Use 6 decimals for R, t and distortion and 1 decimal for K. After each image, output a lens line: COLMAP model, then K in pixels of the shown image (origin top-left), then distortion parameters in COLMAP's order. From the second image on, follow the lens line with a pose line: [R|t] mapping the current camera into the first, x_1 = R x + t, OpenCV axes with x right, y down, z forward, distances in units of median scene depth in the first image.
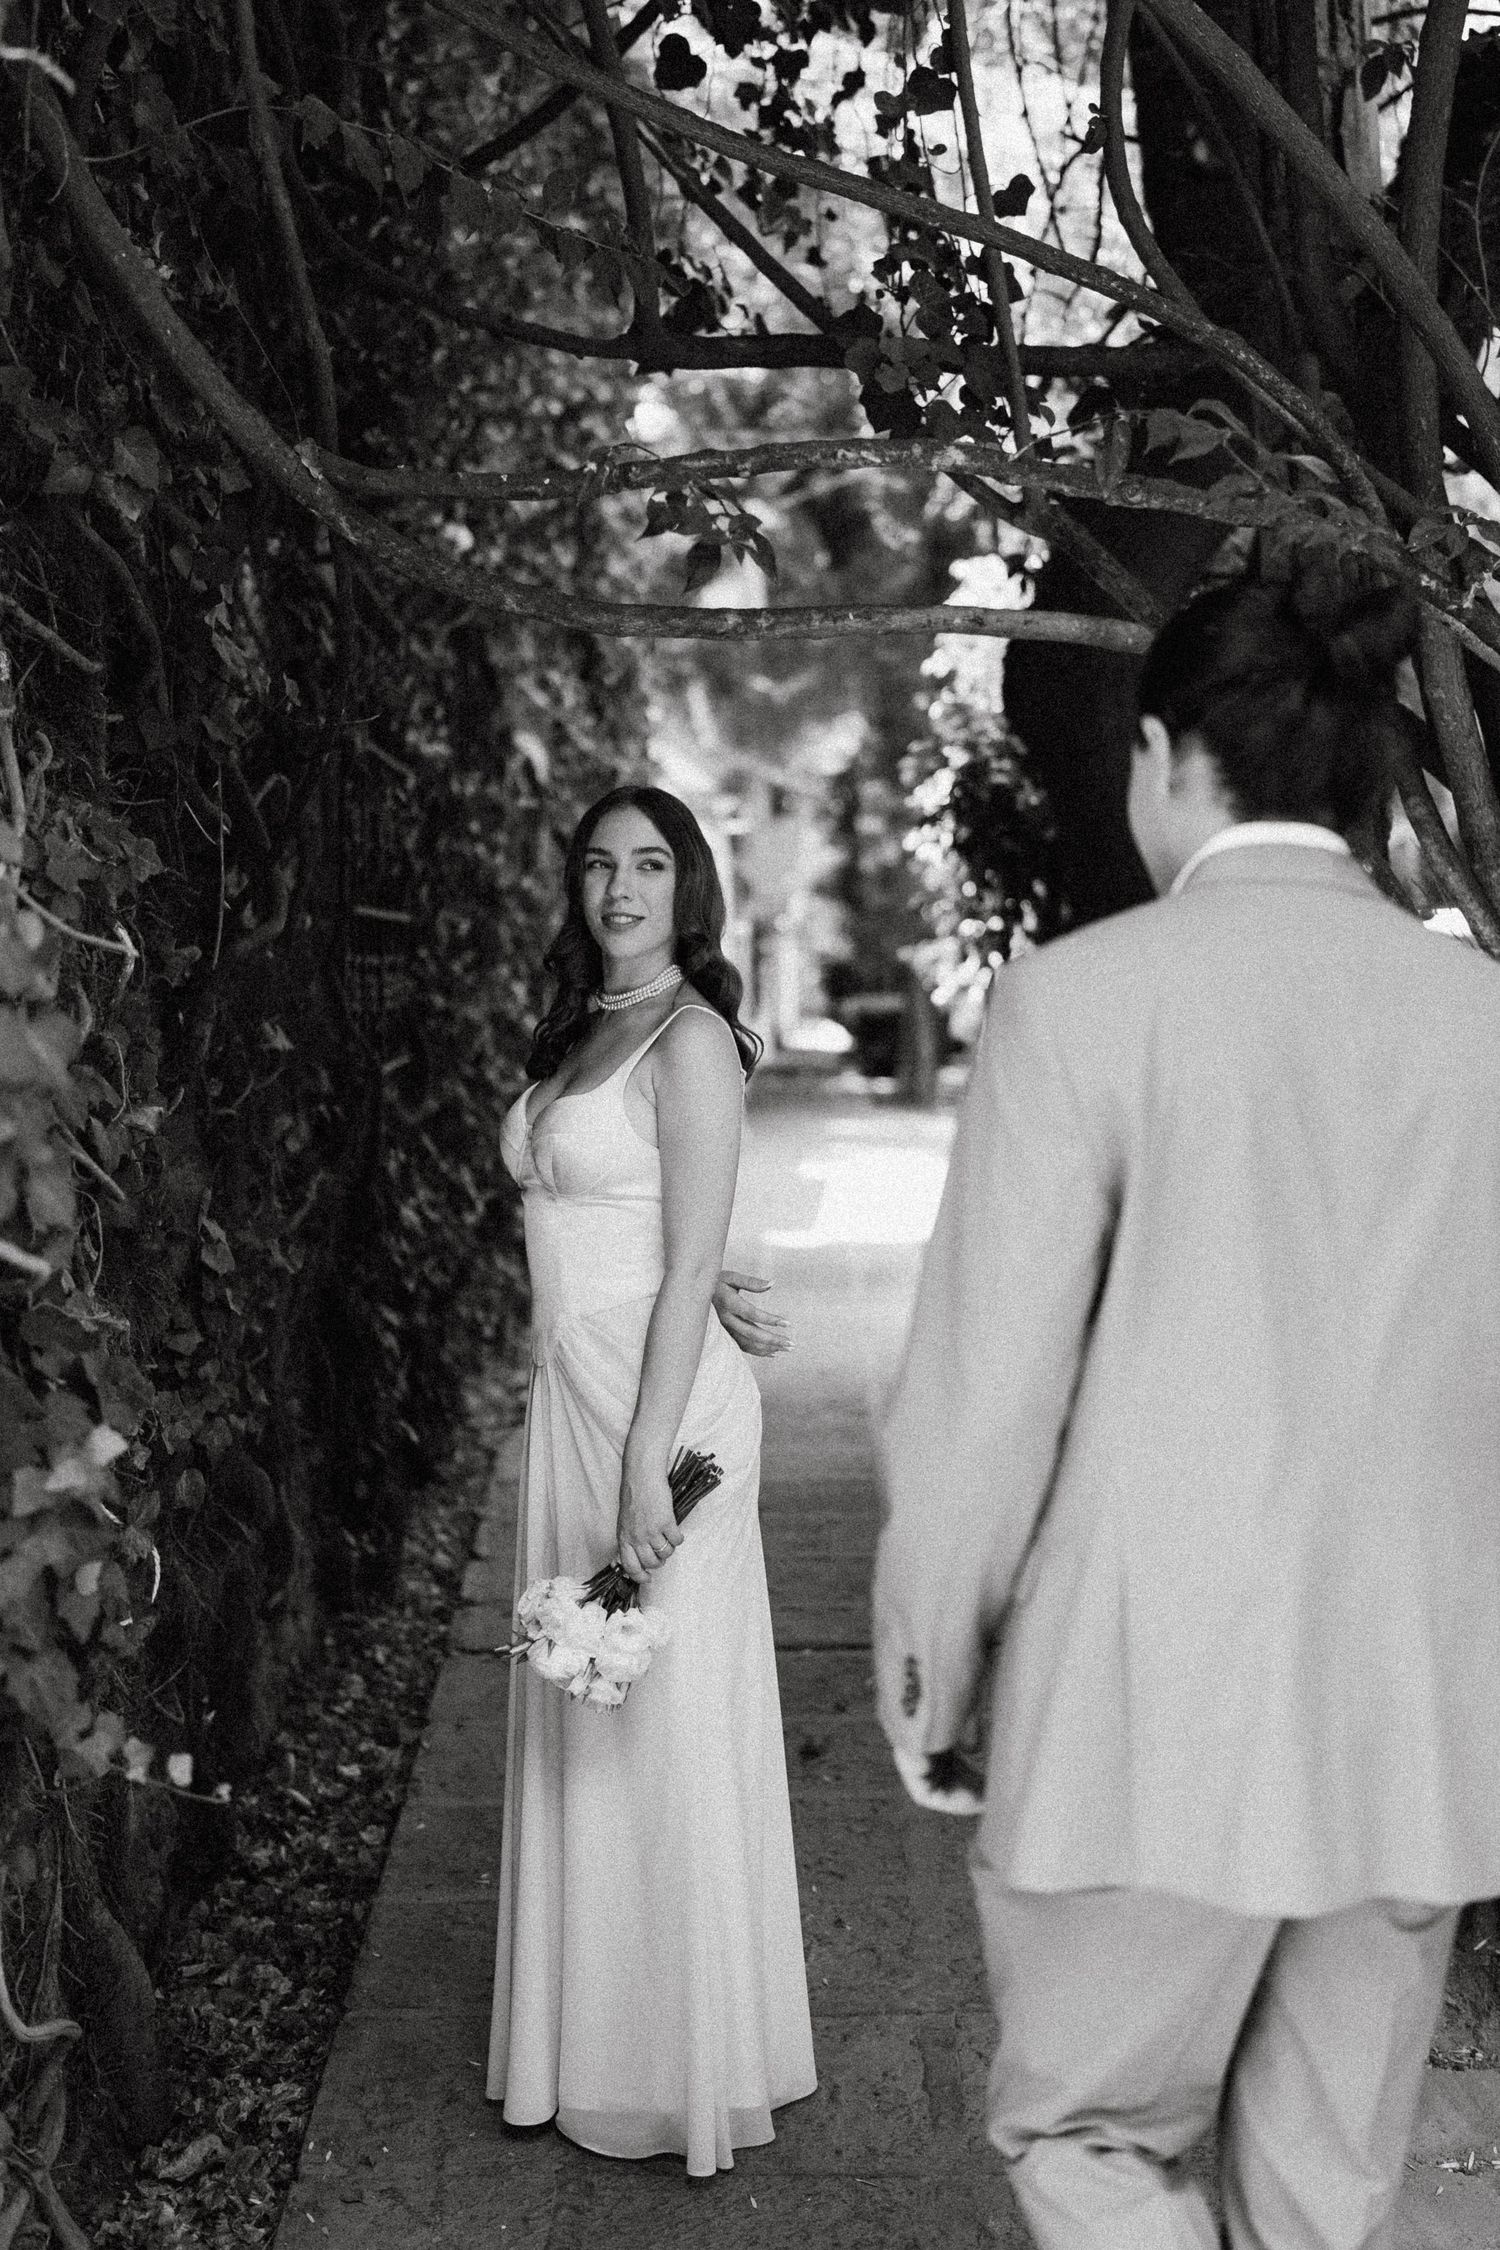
lens RADIAL K [[2223.3, 0, 750.0], [0, 2223.3, 1125.0], [0, 0, 1]] dist [0.001276, 0.001092]
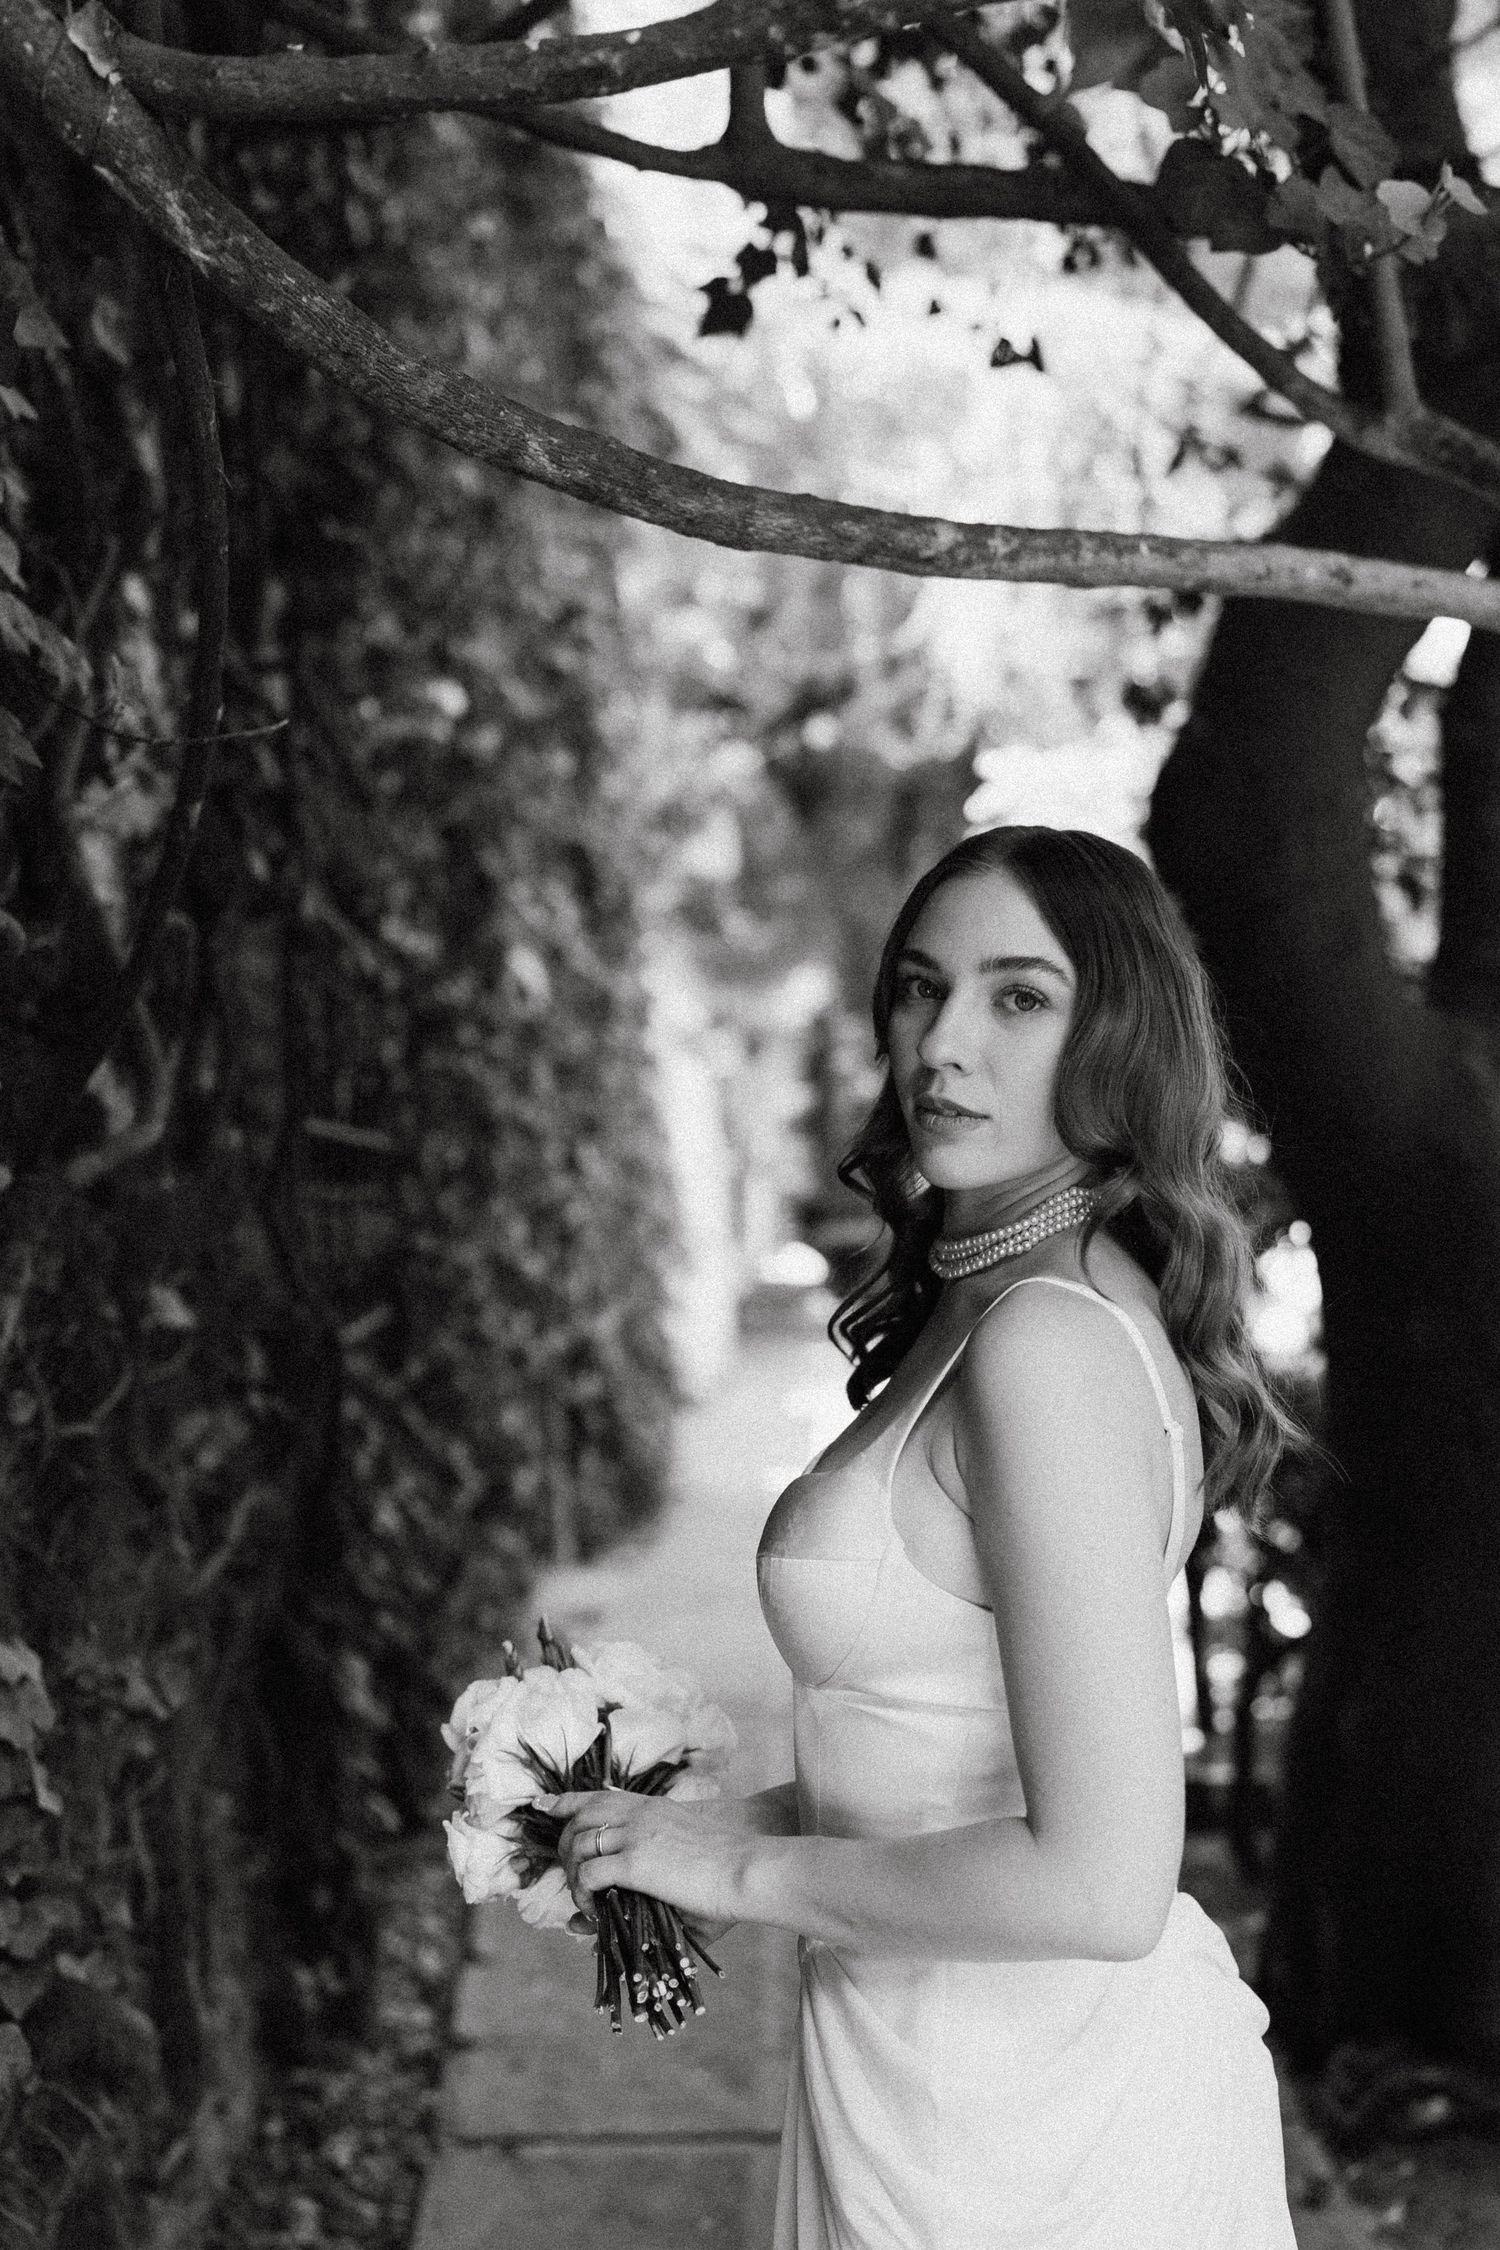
lens RADIAL K [[2223.3, 0, 750.0], [0, 2223.3, 1125.0], [0, 0, 1]] dist [0.001276, 0.001092]
pose [[0.999814, -0.018829, 0.004131, -0.027918], [0.019157, 0.994383, -0.104091, -0.014220], [-0.002147, 0.104151, 0.994559, 0.222717]]
